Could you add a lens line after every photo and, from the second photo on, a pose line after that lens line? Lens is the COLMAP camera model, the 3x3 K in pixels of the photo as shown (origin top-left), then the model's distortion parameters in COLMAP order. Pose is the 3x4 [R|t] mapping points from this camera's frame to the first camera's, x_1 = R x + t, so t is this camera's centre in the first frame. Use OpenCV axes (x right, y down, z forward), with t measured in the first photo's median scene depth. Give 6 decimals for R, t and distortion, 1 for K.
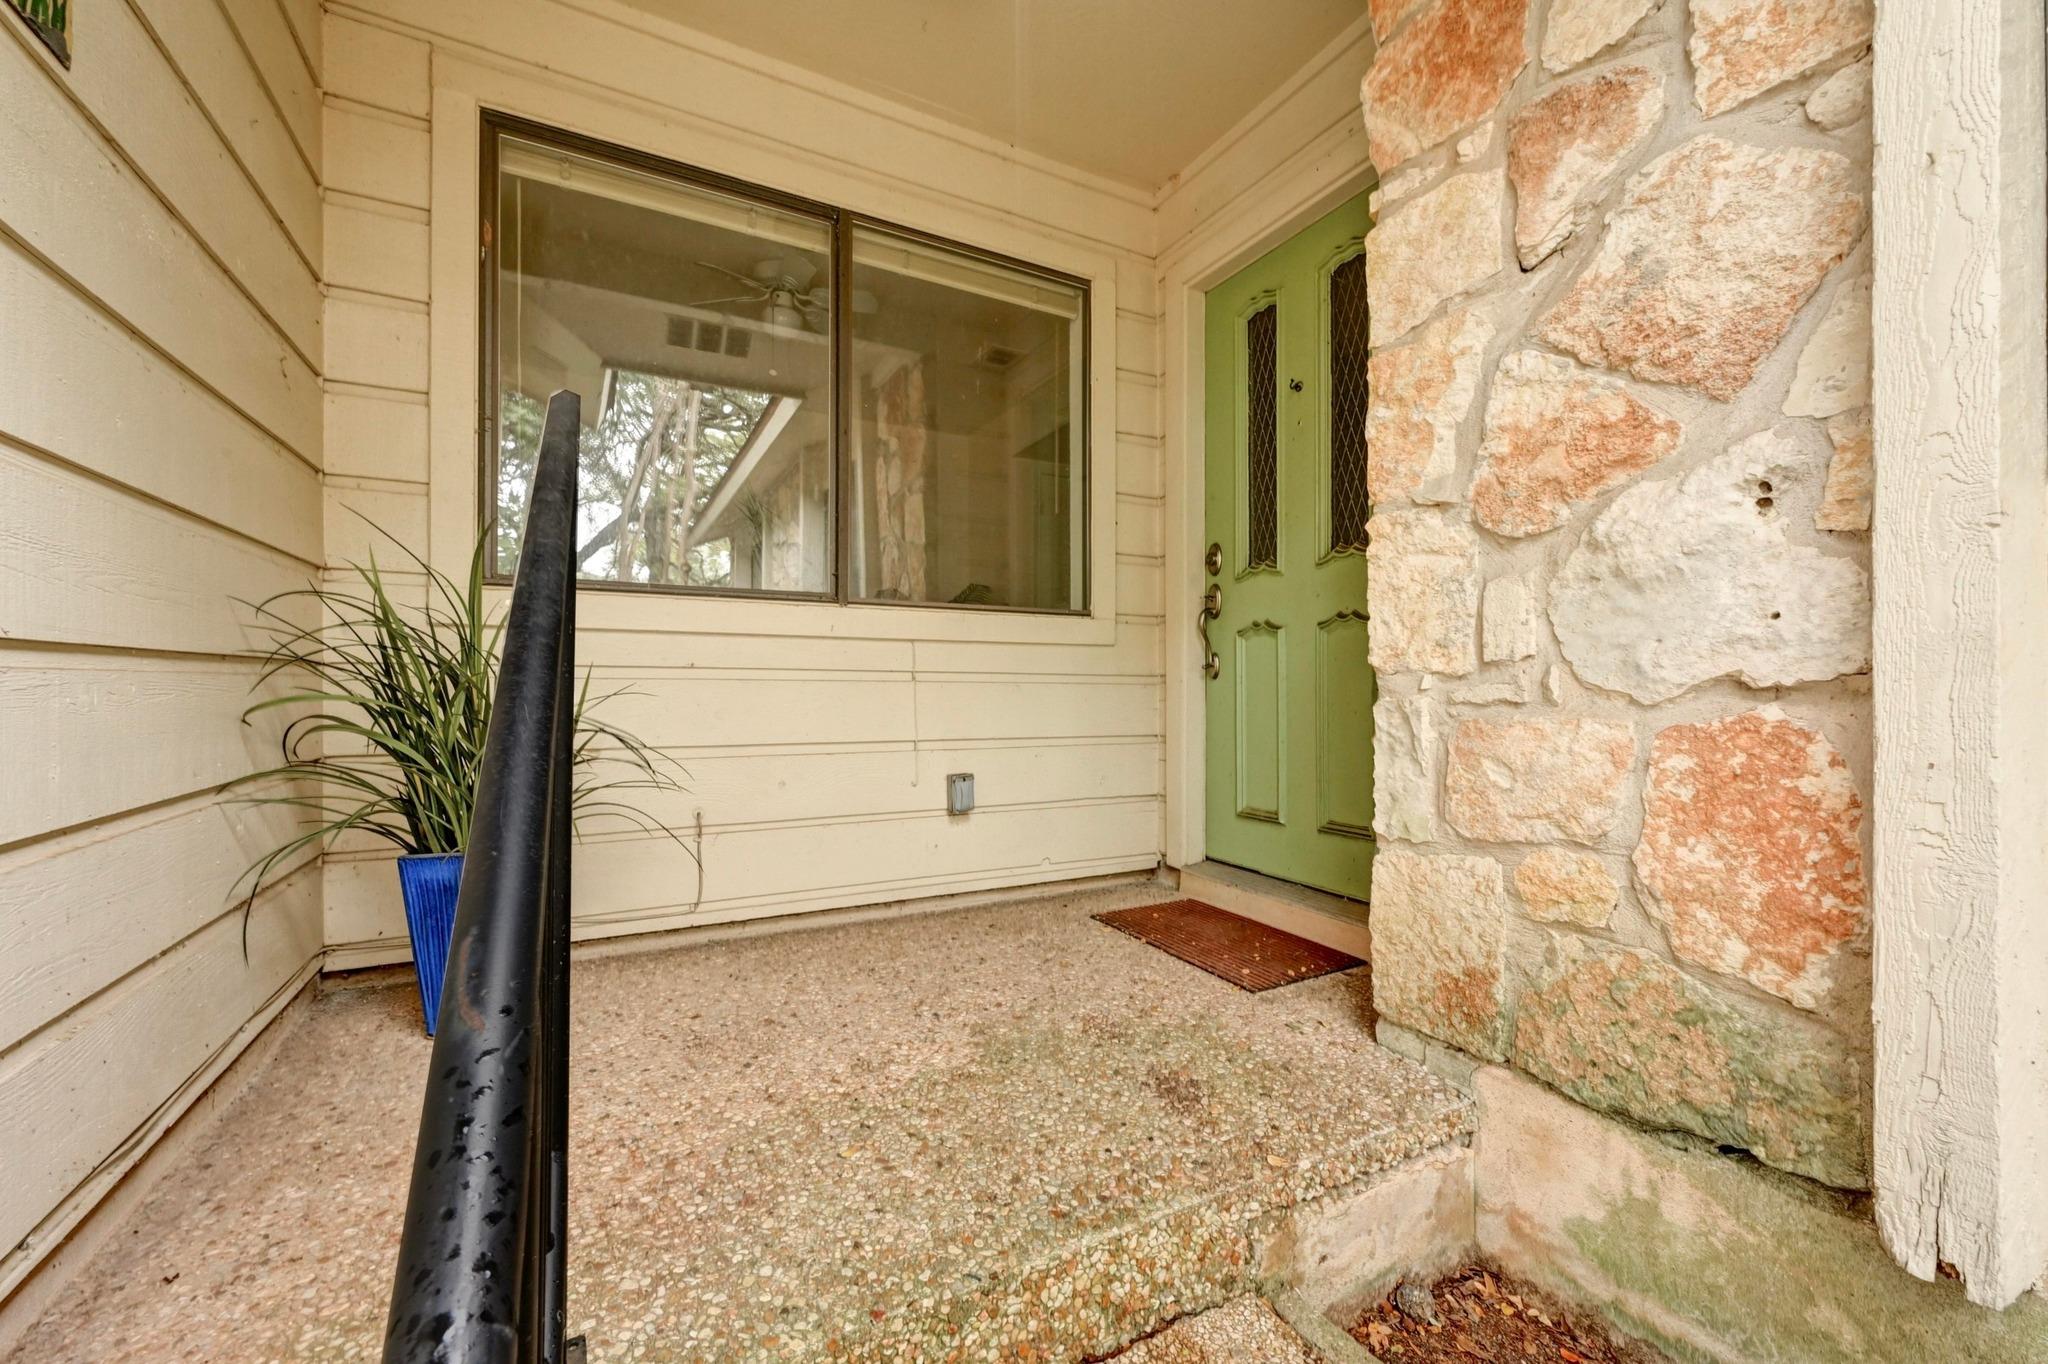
lens RADIAL K [[813.8, 0, 1022.2], [0, 813.8, 686.6], [0, 0, 1]] dist [0.000690, -0.000043]
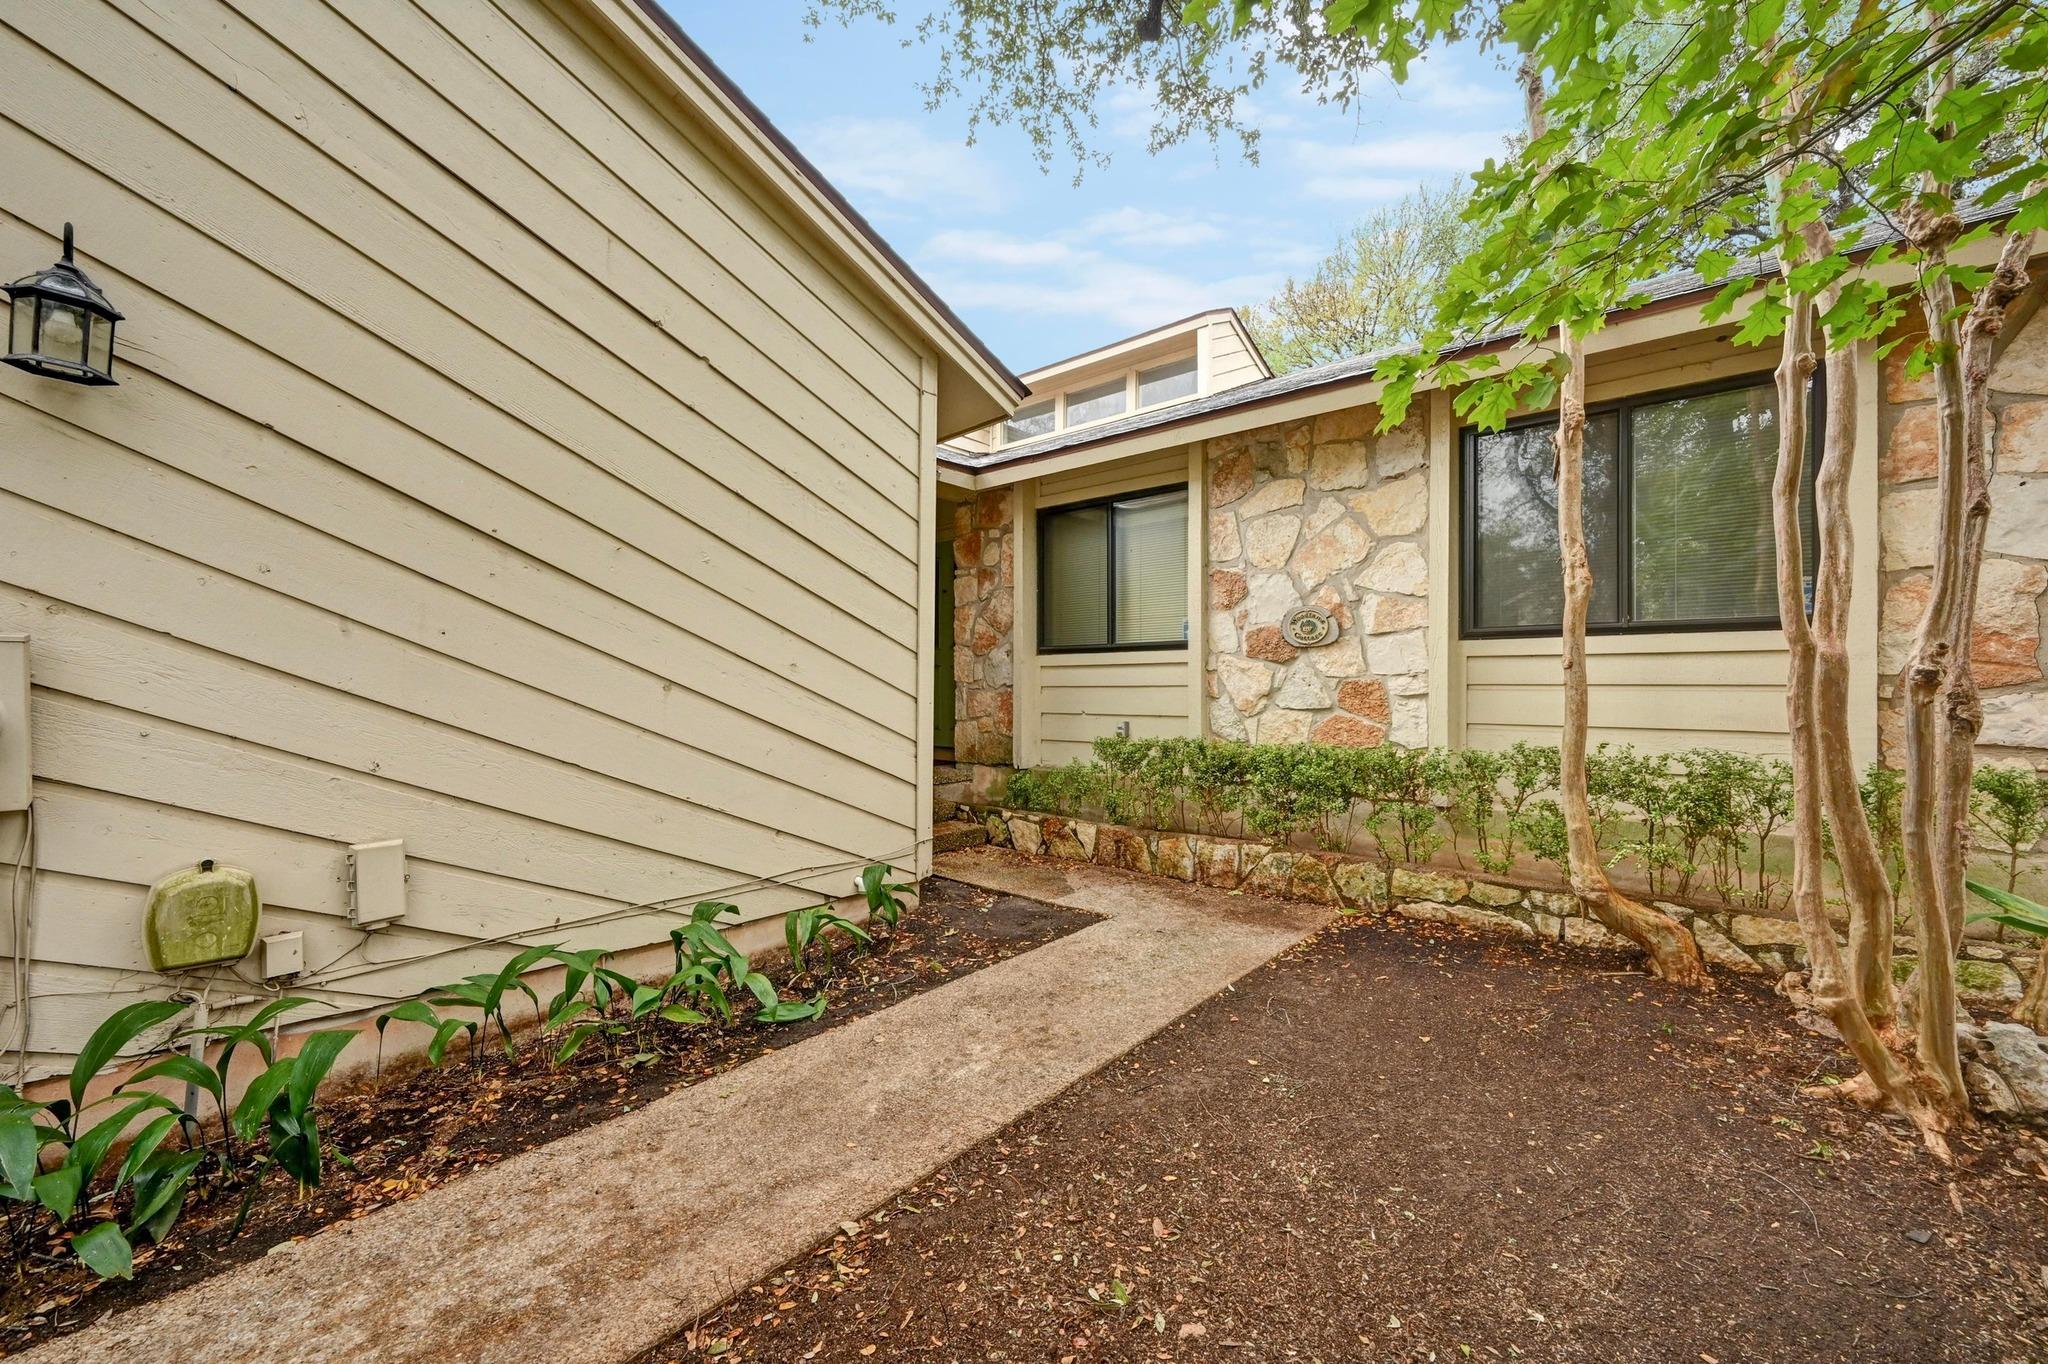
lens RADIAL K [[813.8, 0, 1022.2], [0, 813.8, 686.6], [0, 0, 1]] dist [0.000690, -0.000043]
pose [[0.935209, 0.002259, 0.354088, -0.891032], [-0.003993, 0.999983, 0.004166, -0.014510], [-0.354073, -0.005310, 0.935203, -3.695574]]
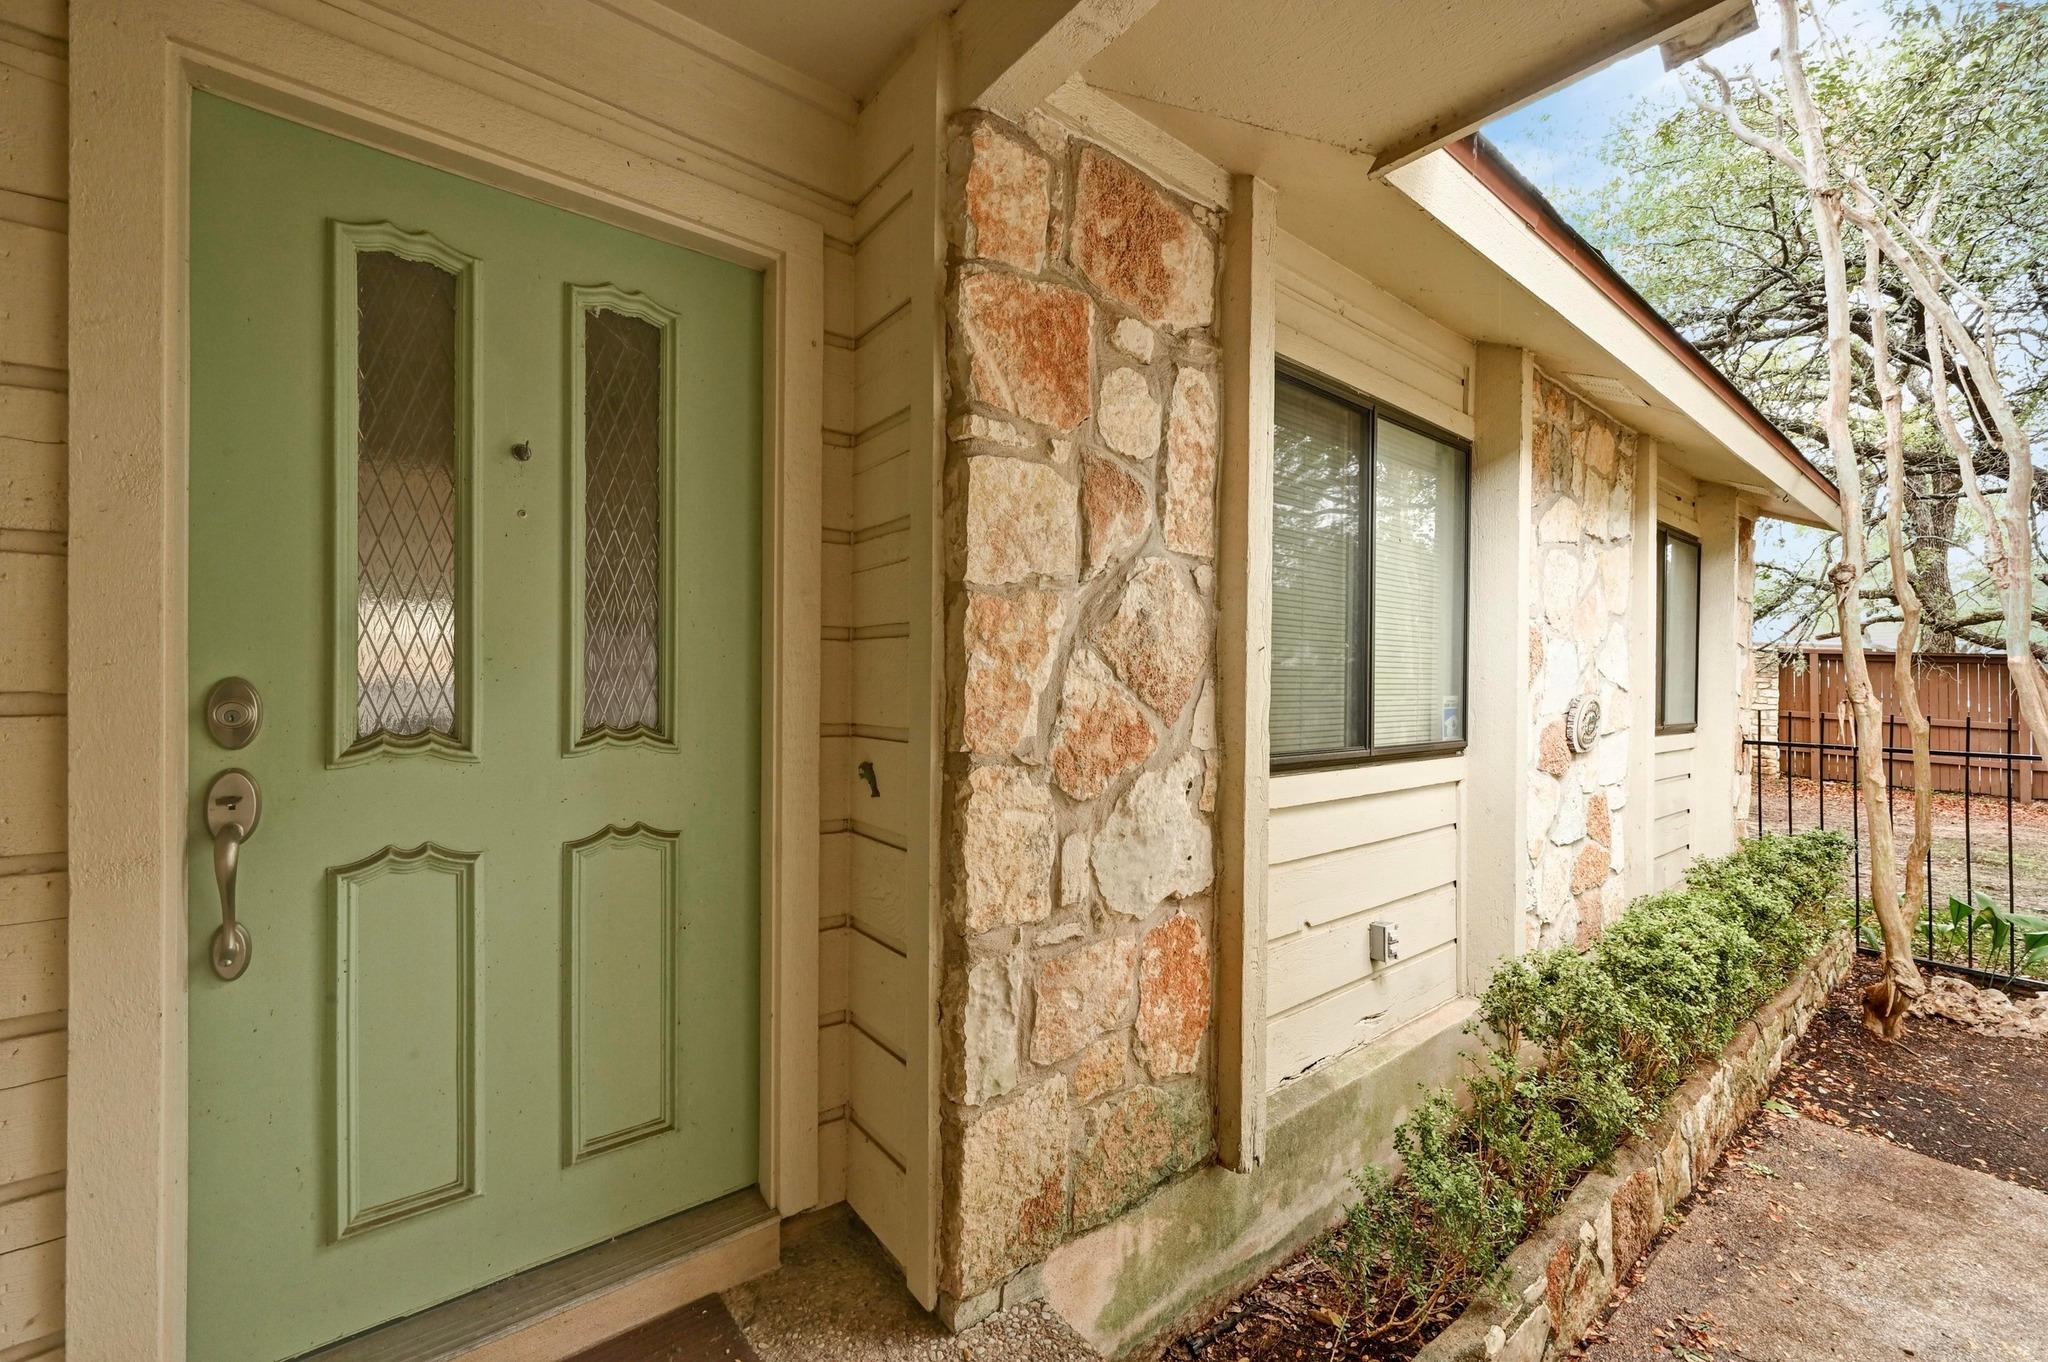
lens RADIAL K [[813.8, 0, 1022.2], [0, 813.8, 685.6], [0, 0, 1]] dist [0.000690, -0.000043]
pose [[-0.183047, -0.006004, 0.983086, -0.571524], [-0.015253, 0.999878, 0.003267, -0.357155], [-0.982986, -0.014397, -0.183116, 1.307630]]
